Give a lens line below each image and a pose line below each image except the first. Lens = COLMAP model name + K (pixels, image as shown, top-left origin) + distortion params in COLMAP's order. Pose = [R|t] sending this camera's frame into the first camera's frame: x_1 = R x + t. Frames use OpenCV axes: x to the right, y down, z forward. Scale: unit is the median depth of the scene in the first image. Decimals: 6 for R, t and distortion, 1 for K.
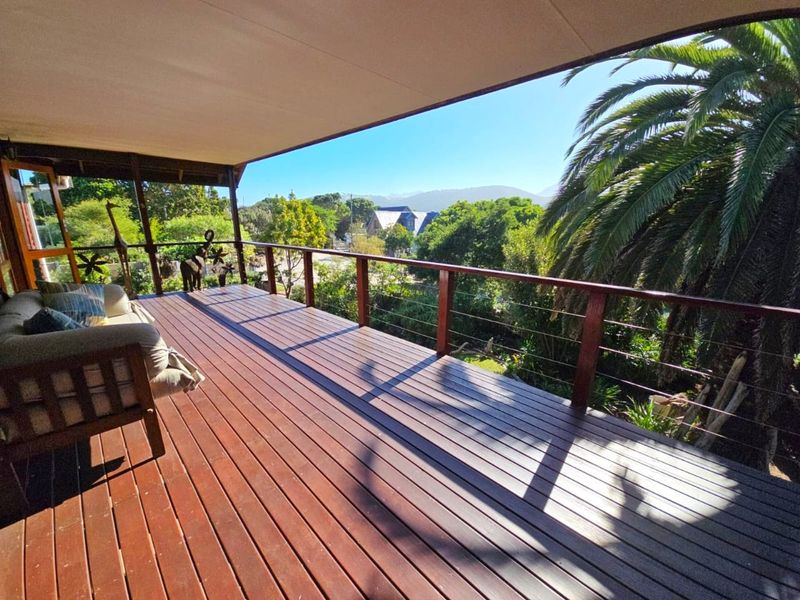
lens RADIAL K [[322.4, 0, 398.4], [0, 322.4, 297.1], [0, 0, 1]] dist [-0.004061, -0.000027]
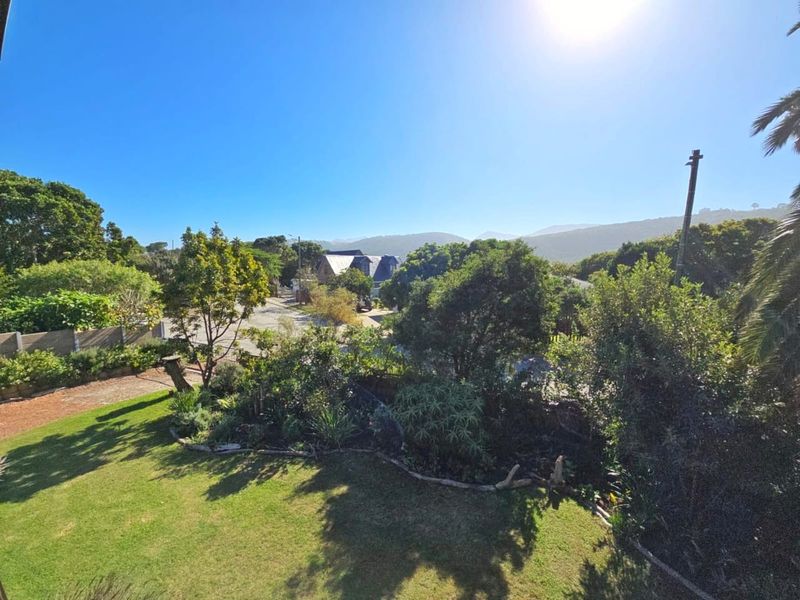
lens RADIAL K [[322.4, 0, 401.1], [0, 322.4, 300.1], [0, 0, 1]] dist [-0.004061, -0.000027]
pose [[0.985170, -0.025685, 0.169649, -0.040237], [0.046270, 0.991873, -0.118524, -0.042974], [-0.165226, 0.124616, 0.978351, 0.172528]]
